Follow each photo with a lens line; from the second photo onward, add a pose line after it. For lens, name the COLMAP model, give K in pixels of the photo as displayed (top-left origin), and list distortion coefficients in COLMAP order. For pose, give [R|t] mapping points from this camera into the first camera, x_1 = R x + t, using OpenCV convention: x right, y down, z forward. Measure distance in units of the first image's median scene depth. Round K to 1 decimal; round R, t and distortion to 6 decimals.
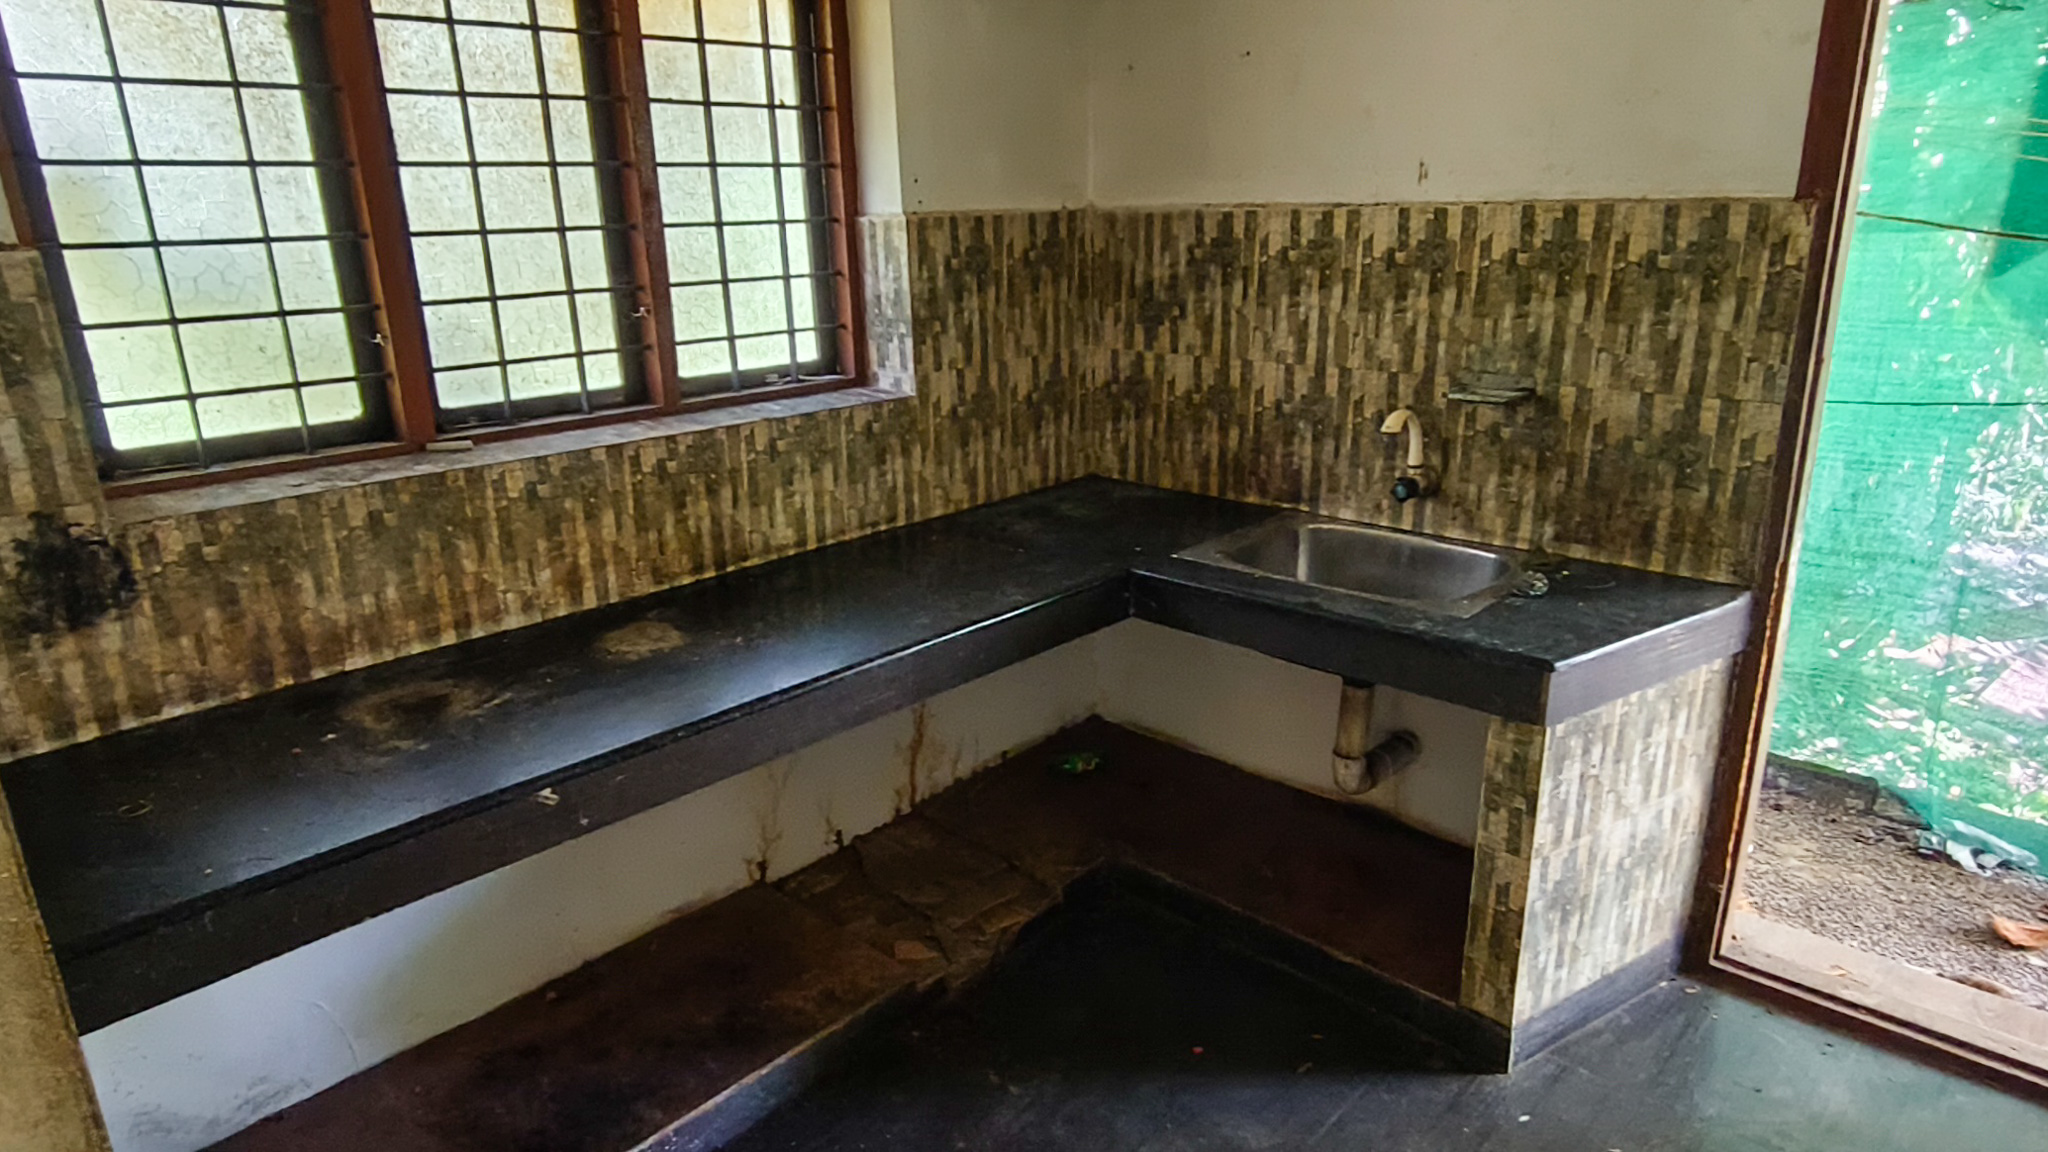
lens RADIAL K [[1199.8, 0, 1031.7], [0, 1199.8, 588.6], [0, 0, 1]] dist [0.003465, -0.013220]
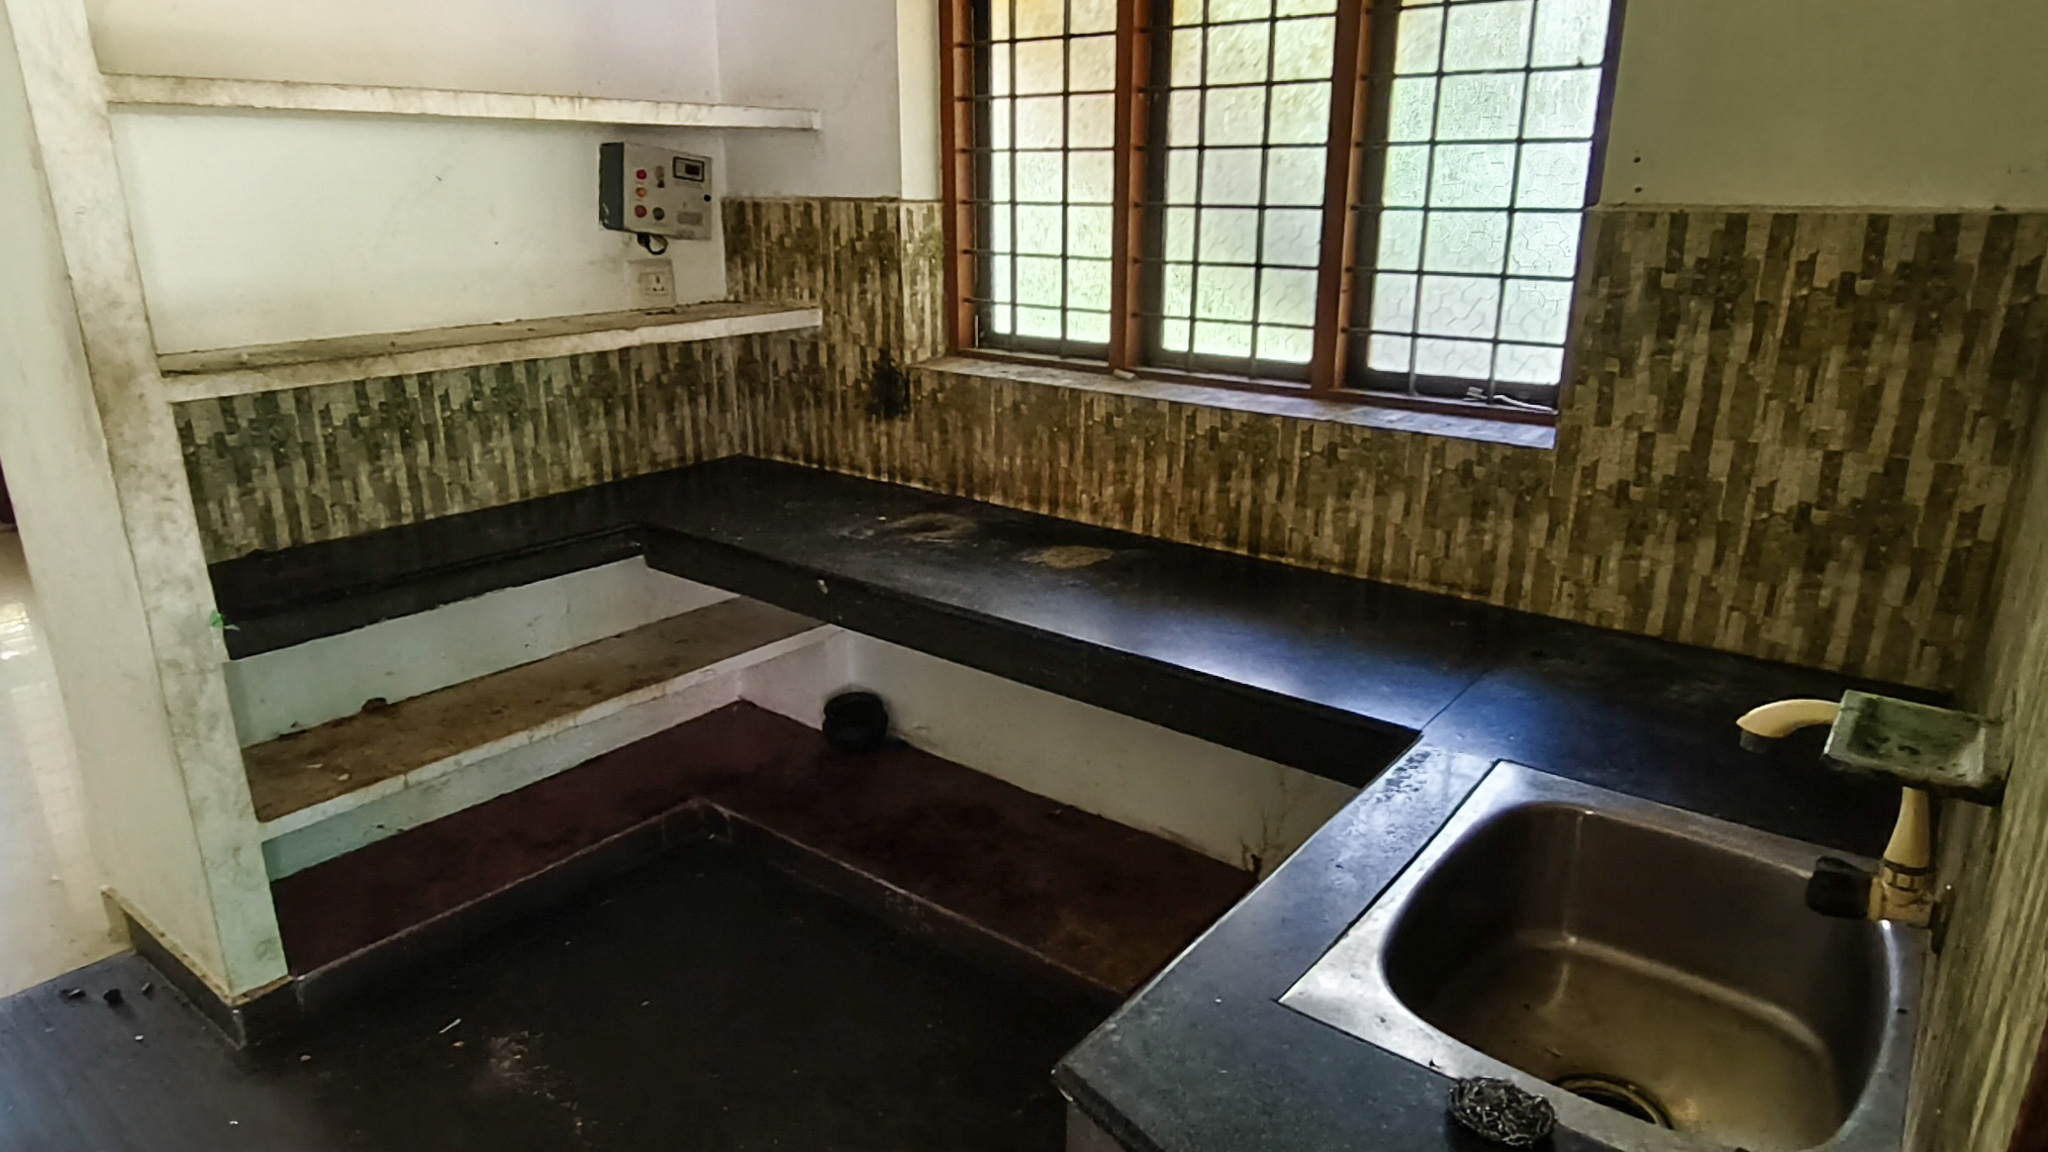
lens RADIAL K [[1214.9, 0, 1080.7], [0, 1214.9, 573.3], [0, 0, 1]] dist [0.036941, -0.000486]
pose [[0.118060, 0.320565, -0.939840, 0.729652], [-0.313664, 0.910041, 0.270999, -0.245523], [0.942166, 0.262800, 0.207989, 0.703469]]
